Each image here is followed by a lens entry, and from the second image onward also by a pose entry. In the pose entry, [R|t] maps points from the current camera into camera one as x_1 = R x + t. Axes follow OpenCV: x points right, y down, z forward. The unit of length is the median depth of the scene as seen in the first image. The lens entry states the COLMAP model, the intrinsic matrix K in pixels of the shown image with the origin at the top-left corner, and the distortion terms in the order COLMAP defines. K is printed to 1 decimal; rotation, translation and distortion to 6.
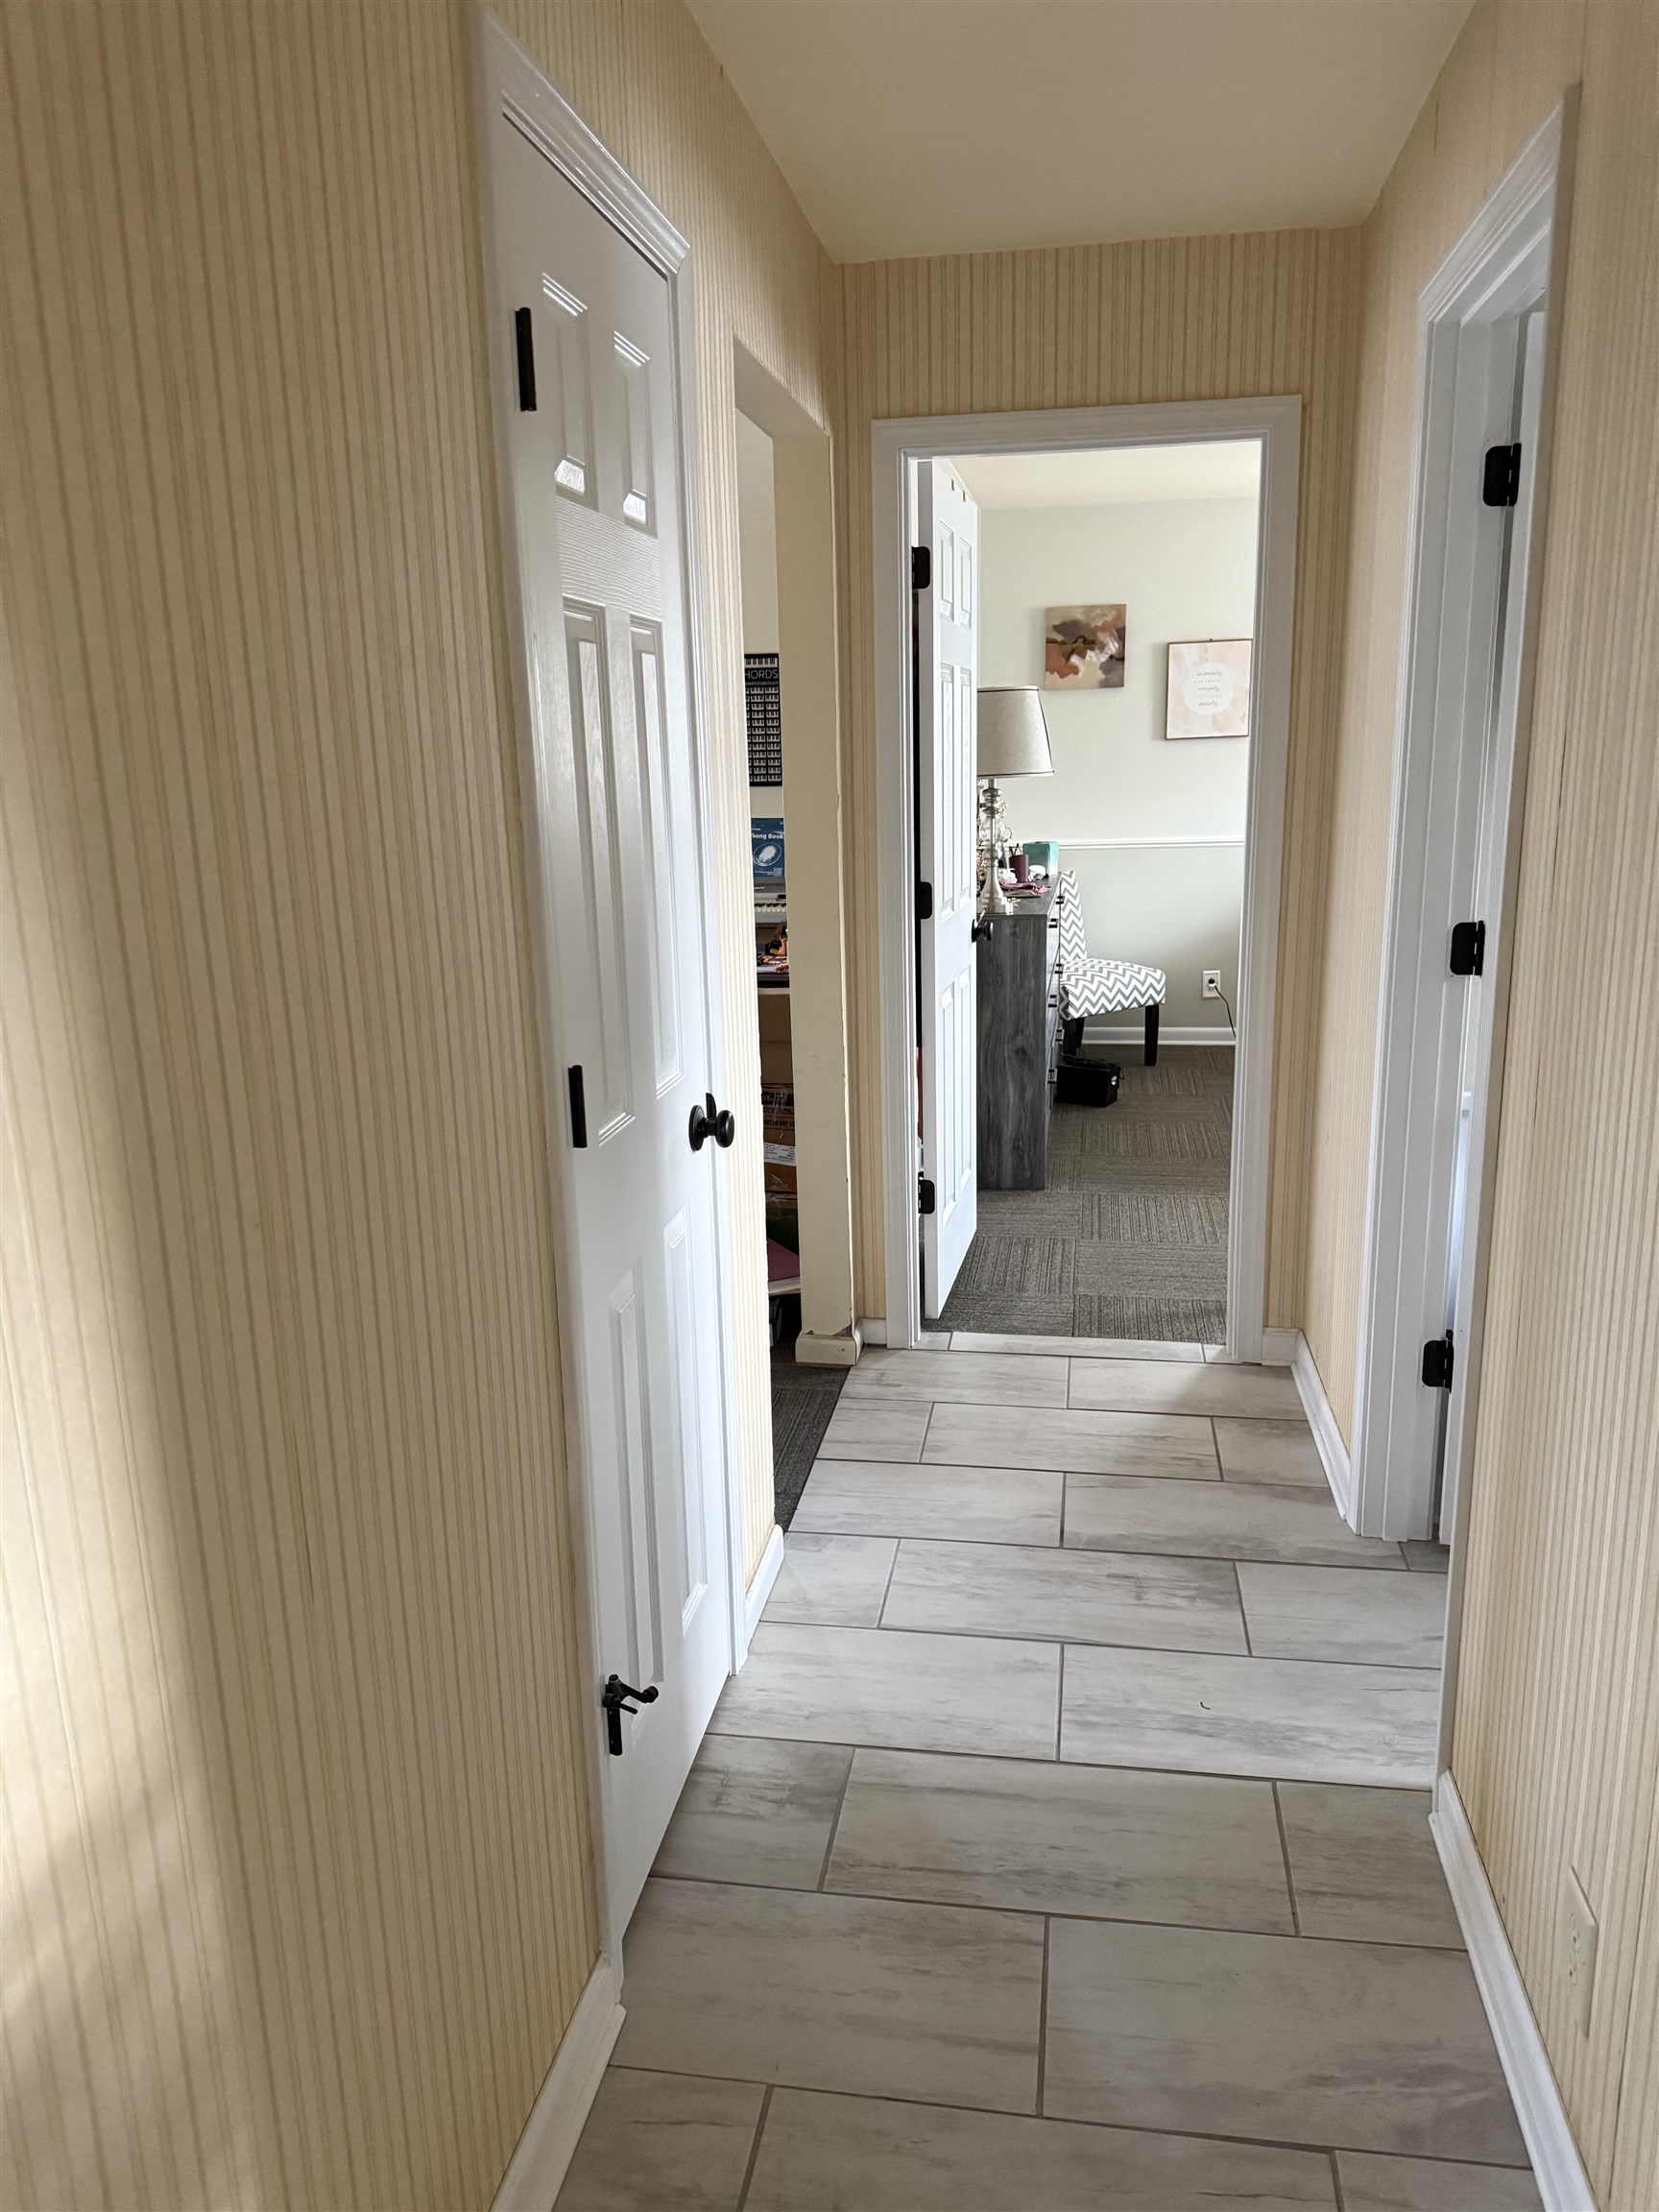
lens RADIAL K [[1568.3, 0, 829.5], [0, 1568.3, 1106.0], [0, 0, 1]] dist [0.007108, 0.002701]
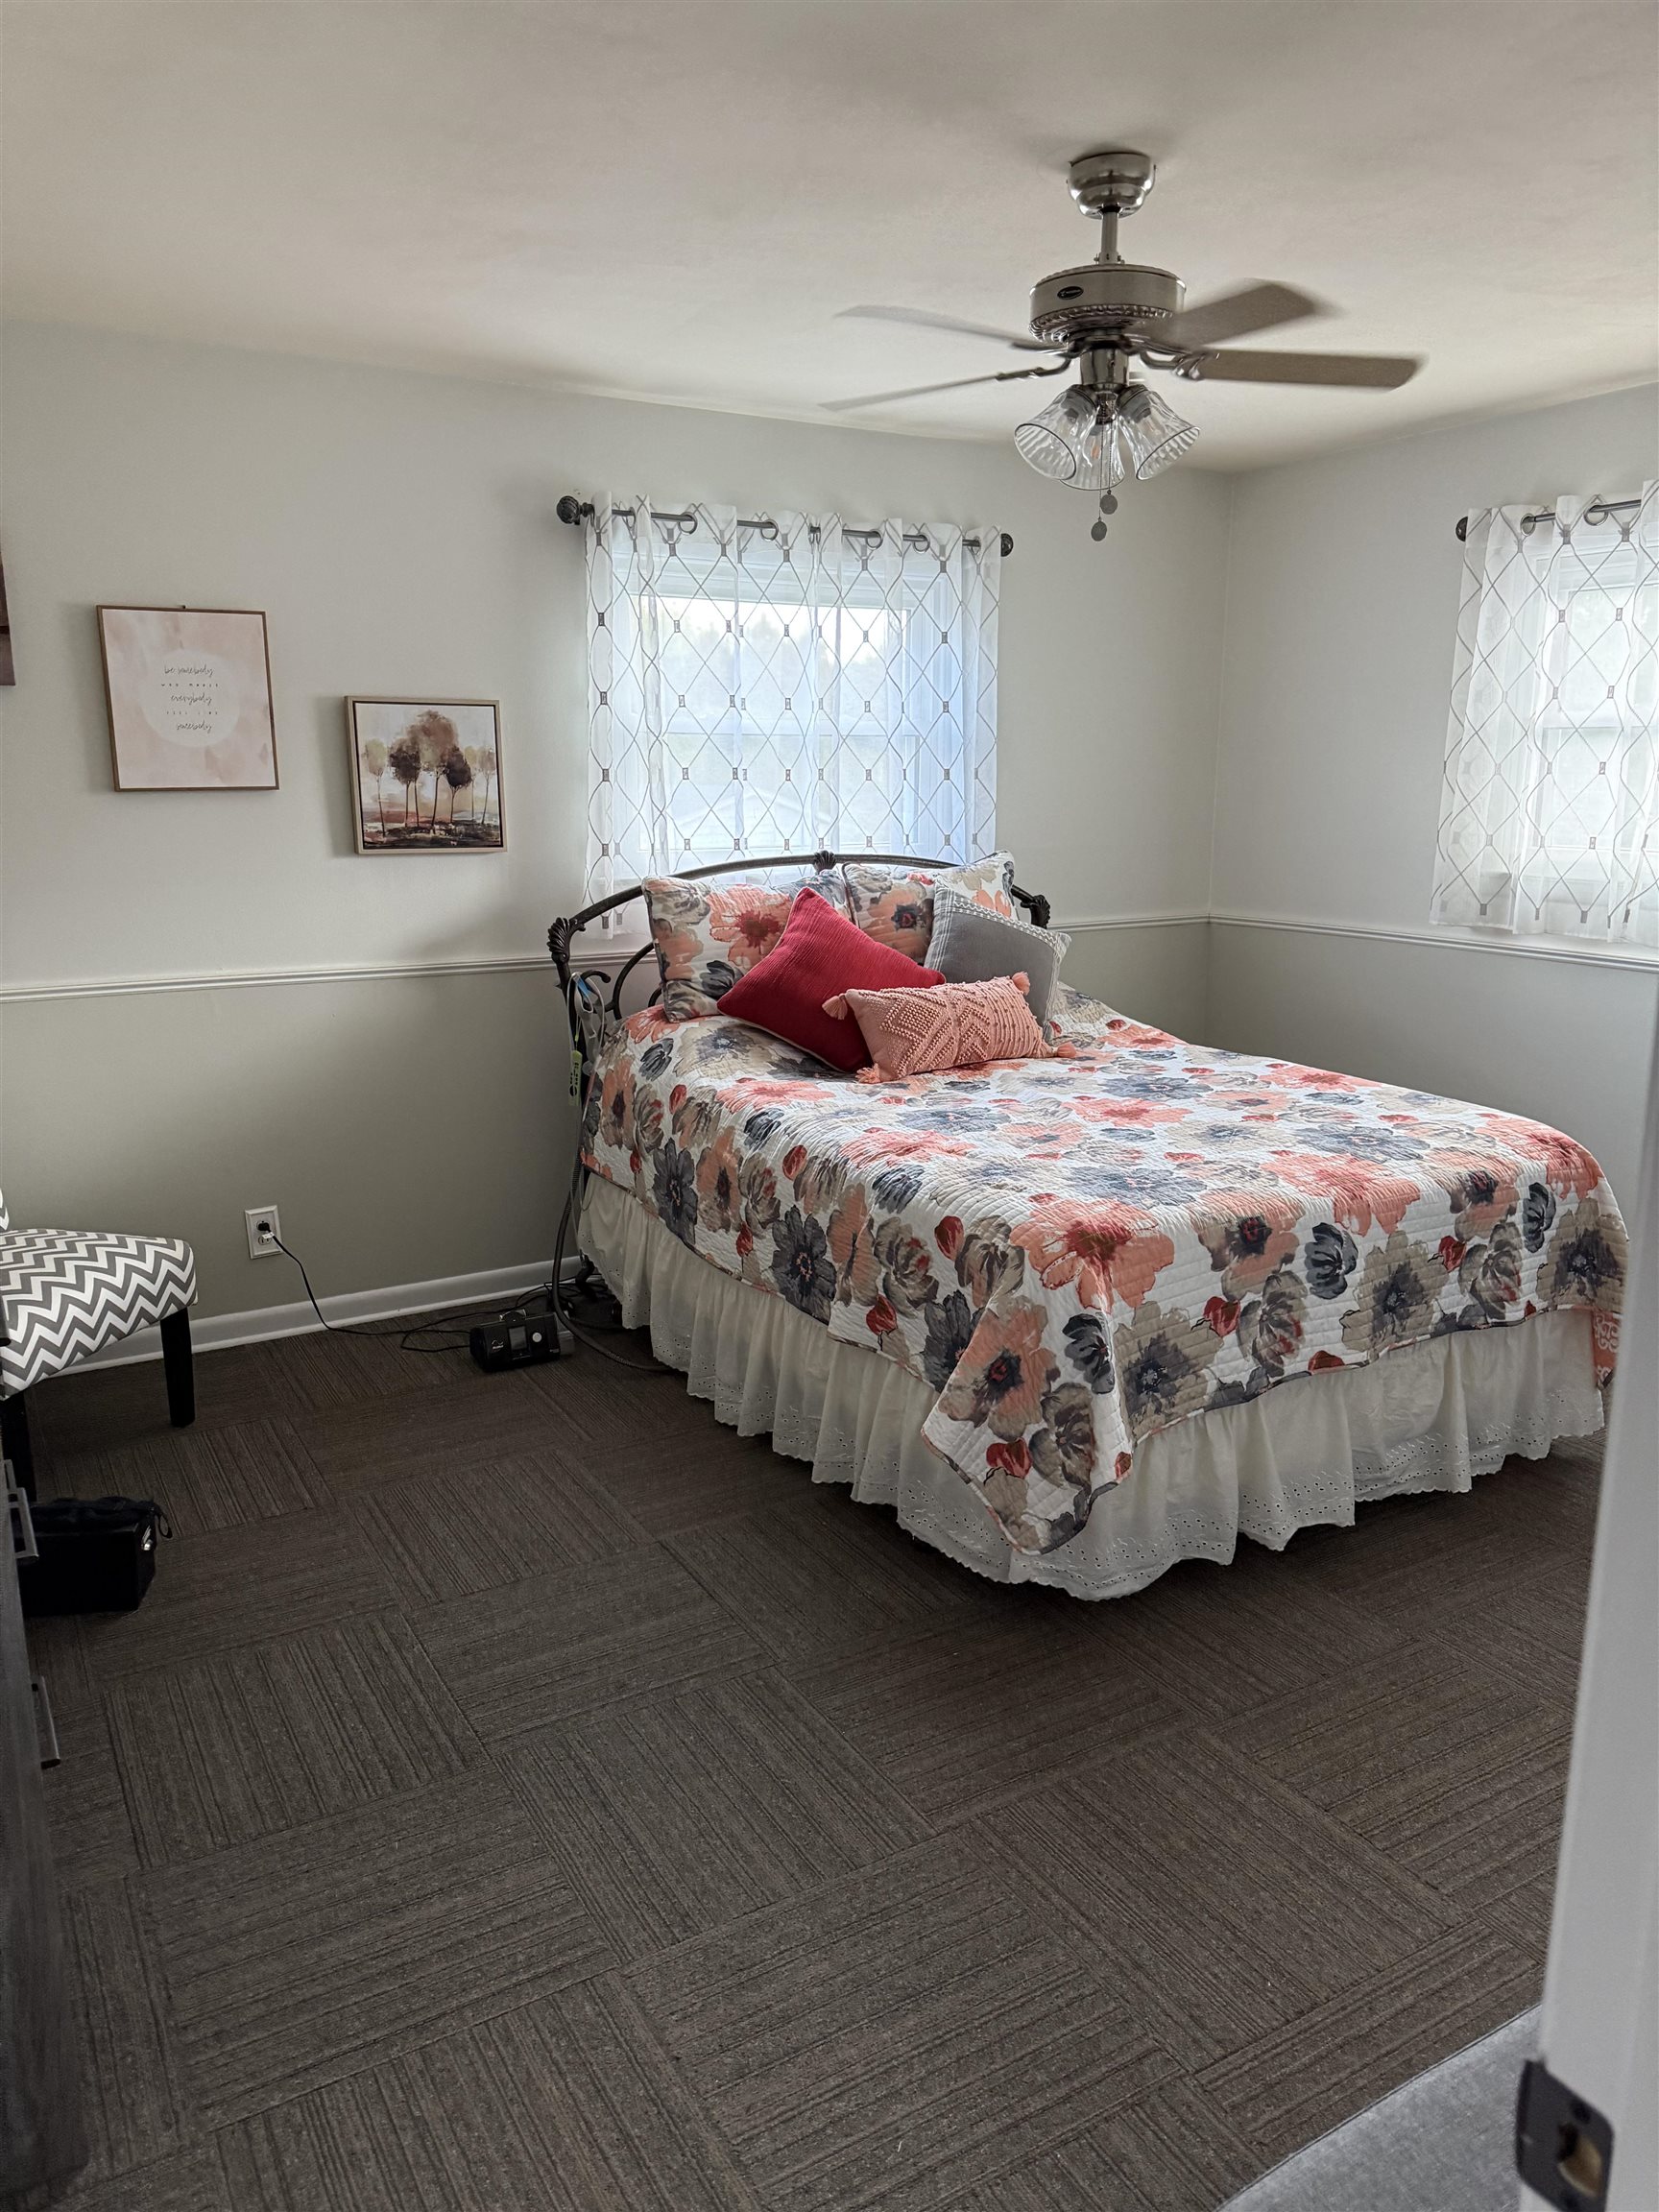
lens RADIAL K [[1568.3, 0, 829.5], [0, 1568.3, 1106.0], [0, 0, 1]] dist [0.007108, 0.002701]
pose [[0.765585, -0.117171, 0.632575, 0.052494], [0.131168, 0.991049, 0.024822, -0.112625], [-0.629822, 0.063970, 0.774101, 0.456497]]
